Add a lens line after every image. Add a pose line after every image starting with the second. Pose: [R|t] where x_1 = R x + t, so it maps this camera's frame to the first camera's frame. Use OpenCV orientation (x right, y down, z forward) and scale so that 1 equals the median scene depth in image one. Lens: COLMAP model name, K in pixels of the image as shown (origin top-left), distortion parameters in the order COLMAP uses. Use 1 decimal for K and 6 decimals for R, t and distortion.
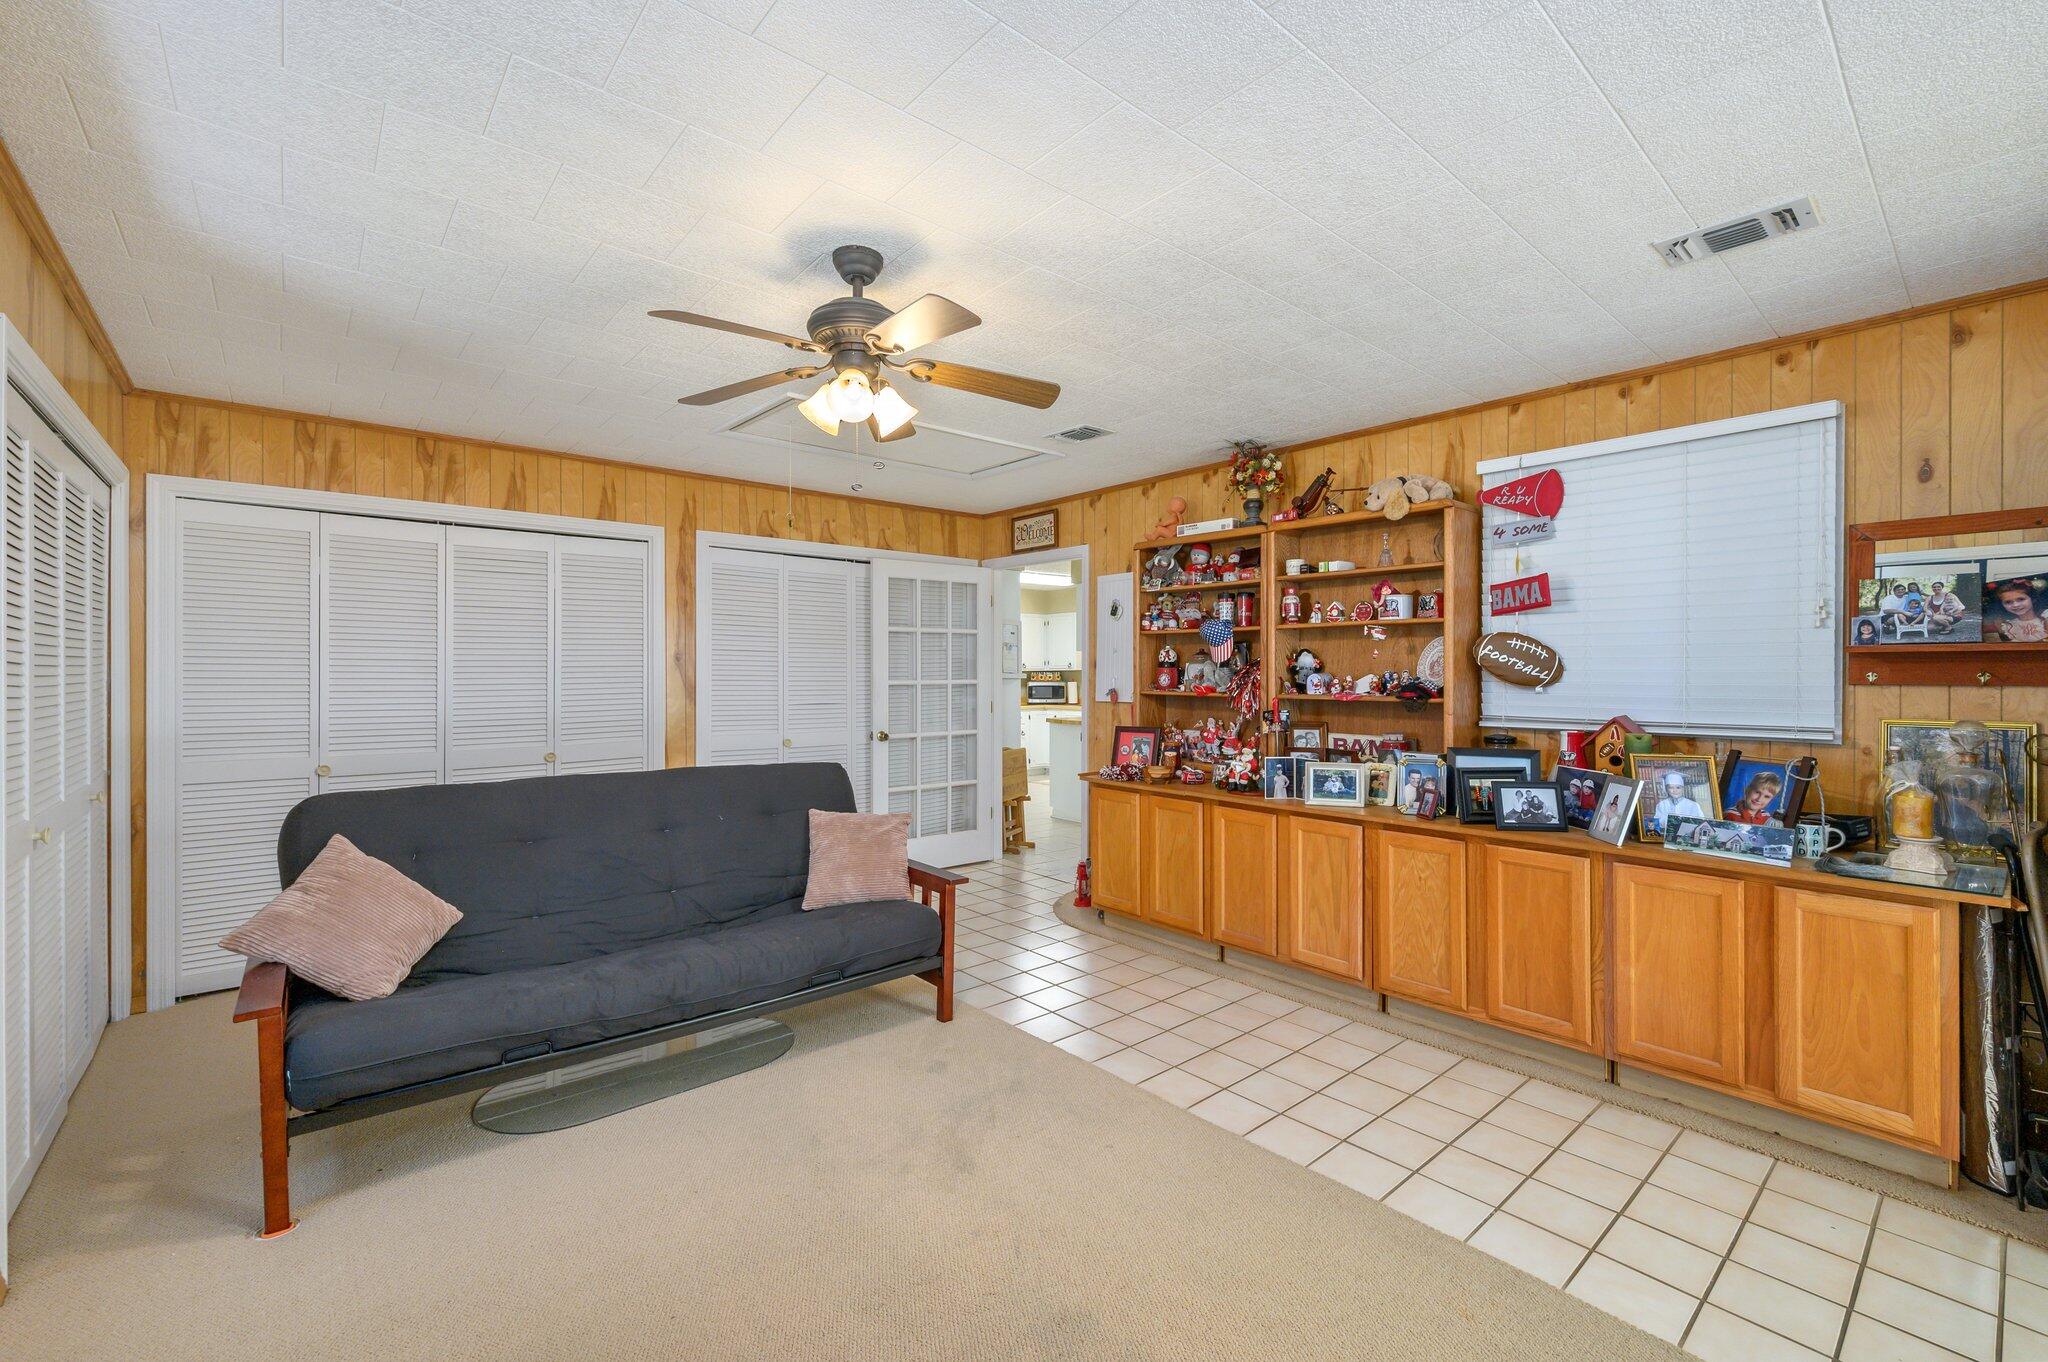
lens RADIAL K [[882.9, 0, 1028.0], [0, 882.9, 667.2], [0, 0, 1]] dist [0.000839, 0.000230]
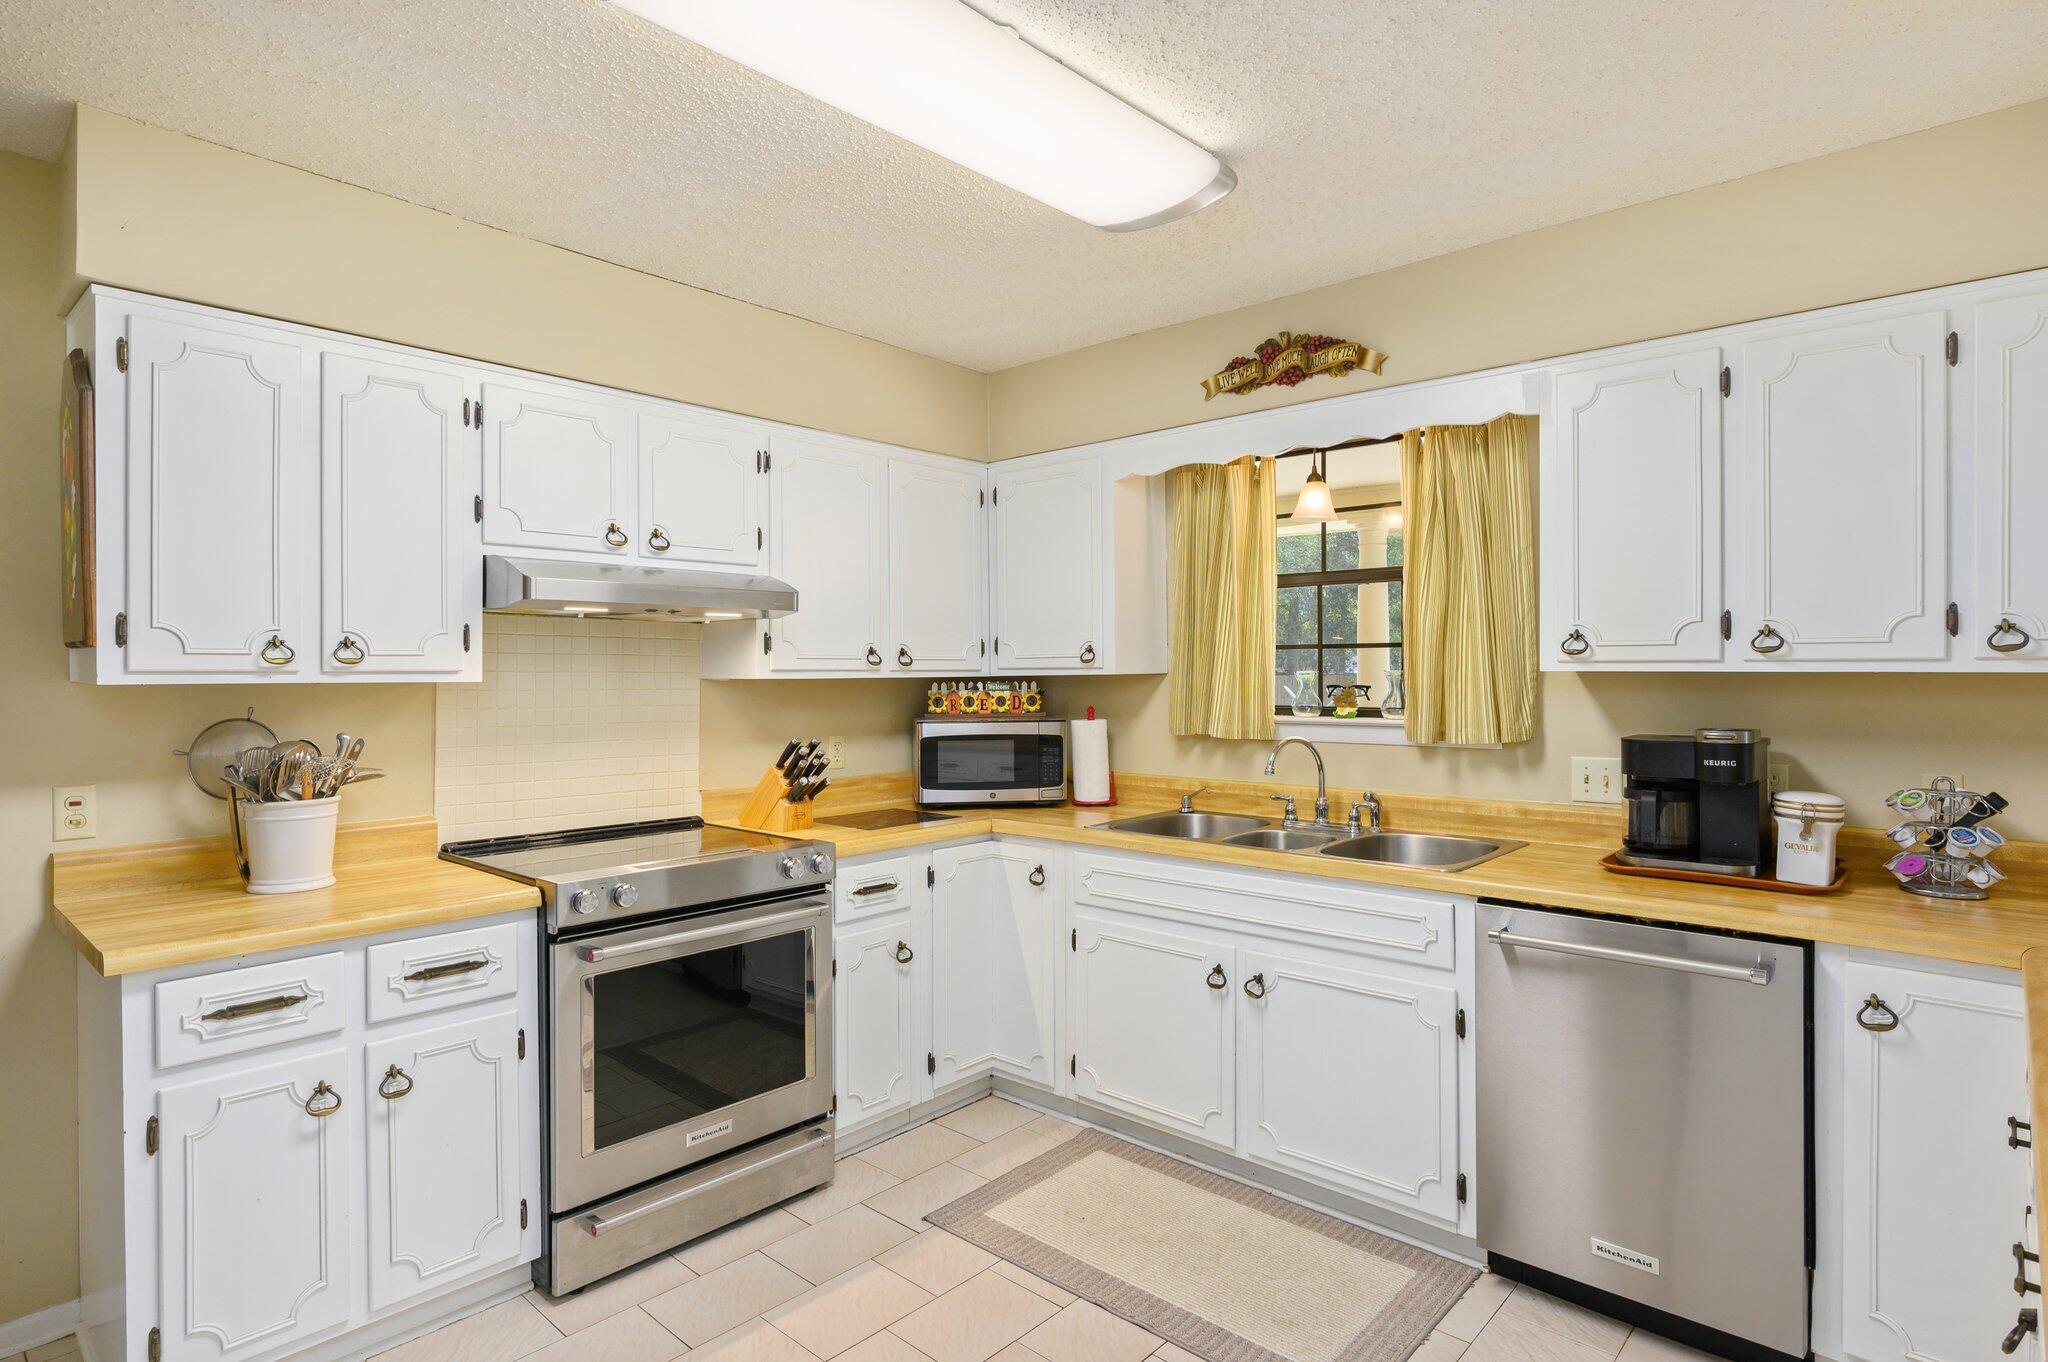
lens RADIAL K [[1034.5, 0, 1007.2], [0, 1034.5, 671.3], [0, 0, 1]] dist [-0.004182, -0.000622]
pose [[0.990295, -0.002848, 0.138954, -0.016225], [0.002960, 0.999995, -0.000593, 0.002415], [-0.138952, 0.000999, 0.990299, 0.701364]]
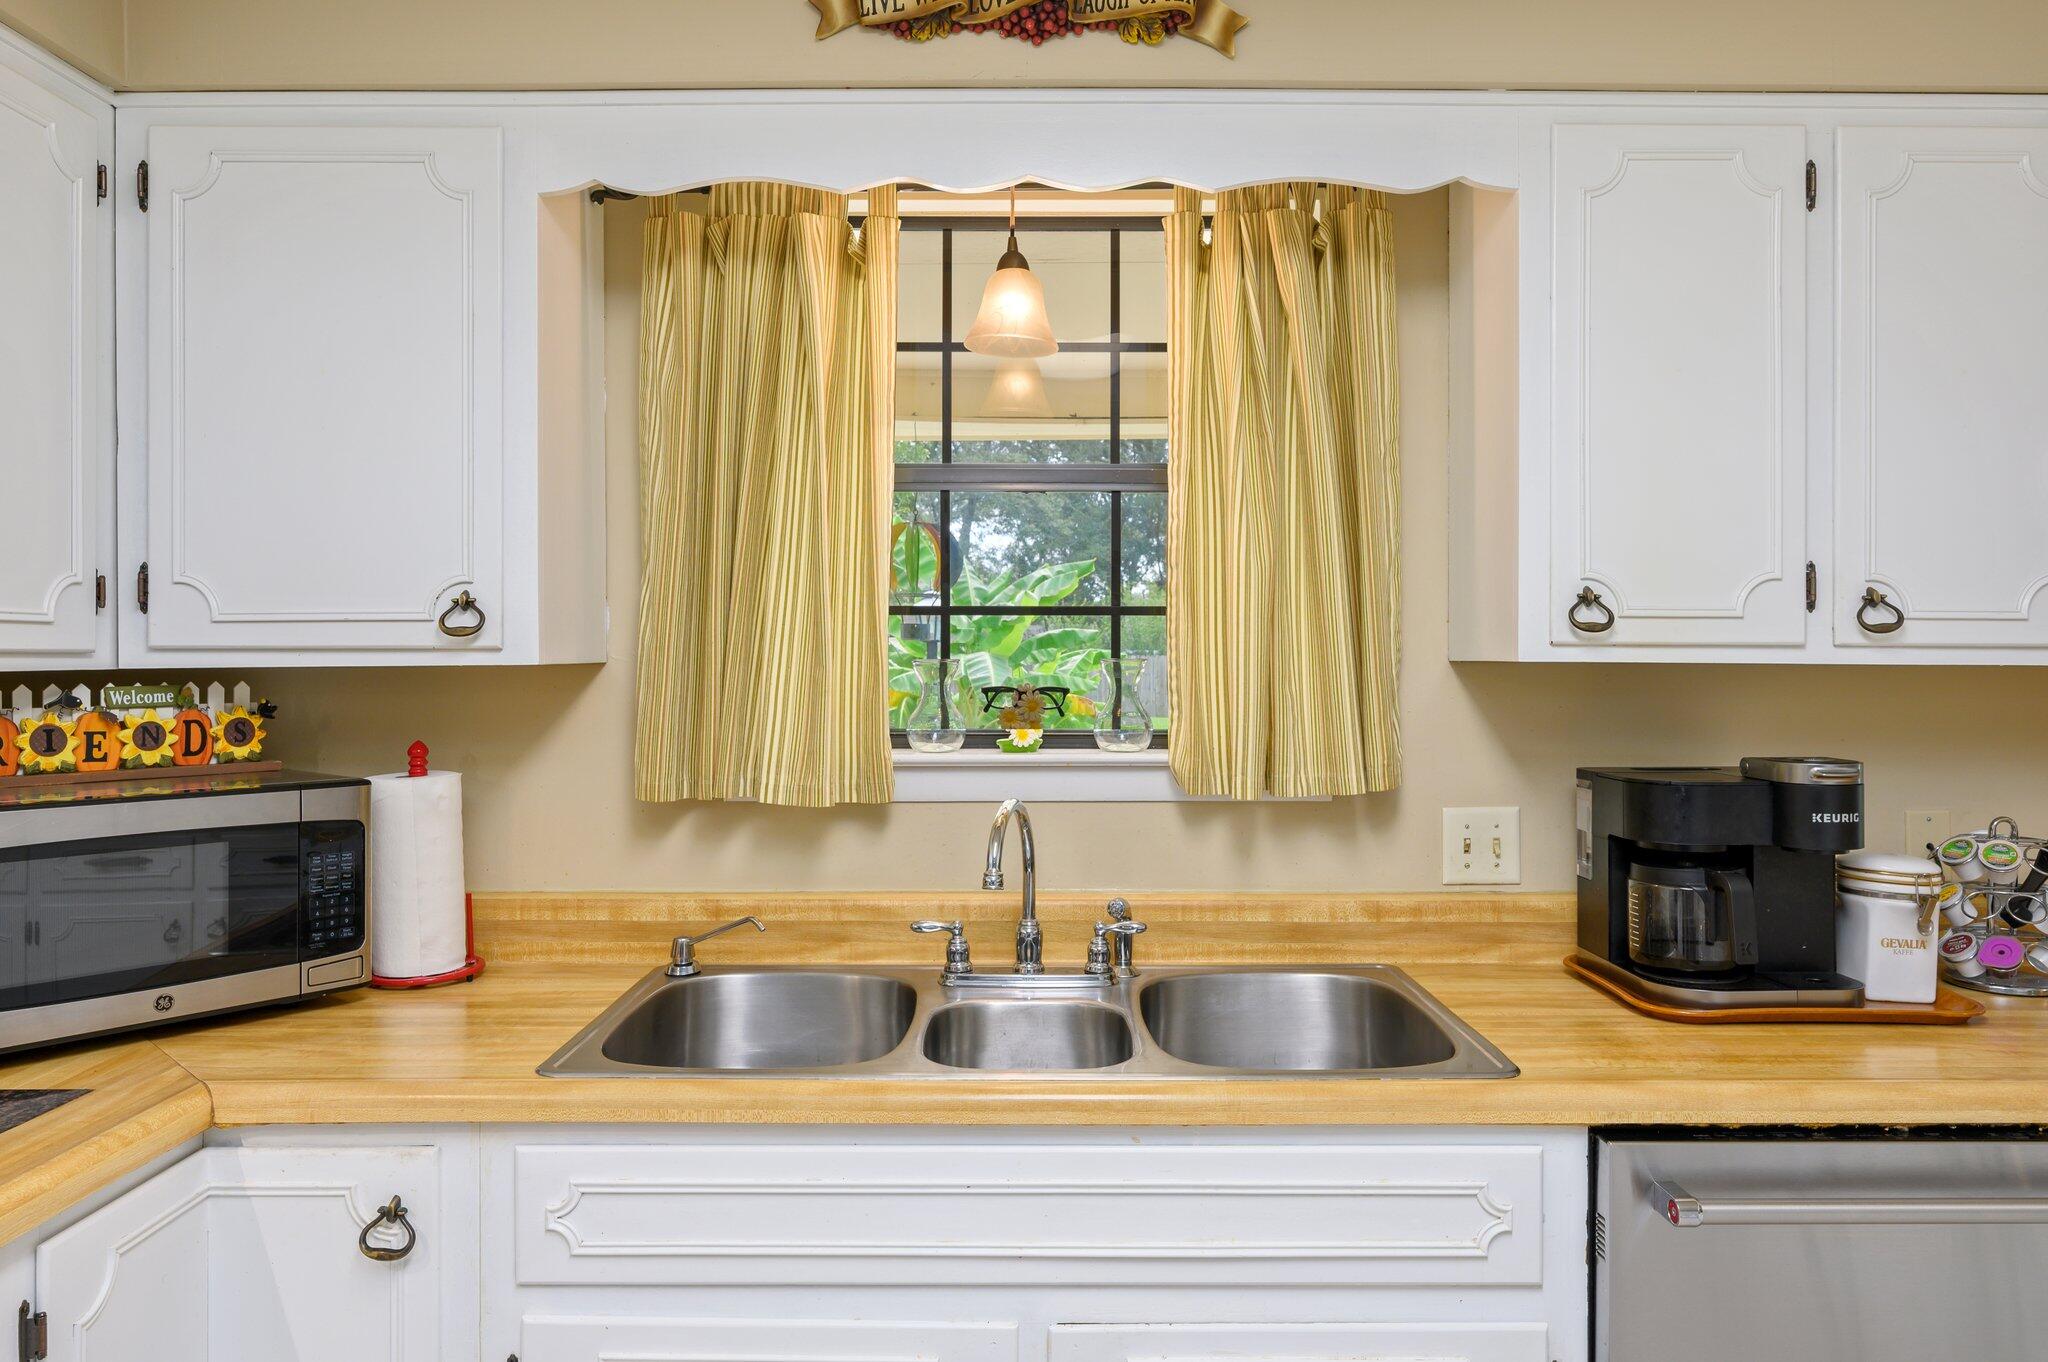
lens RADIAL K [[1382.7, 0, 1038.4], [0, 1382.7, 651.8], [0, 0, 1]] dist [-0.000723, -0.002929]
pose [[0.637500, 0.006603, 0.770422, -0.031194], [-0.001566, 0.999972, -0.007275, 0.002715], [-0.770449, 0.003431, 0.637493, 0.834990]]
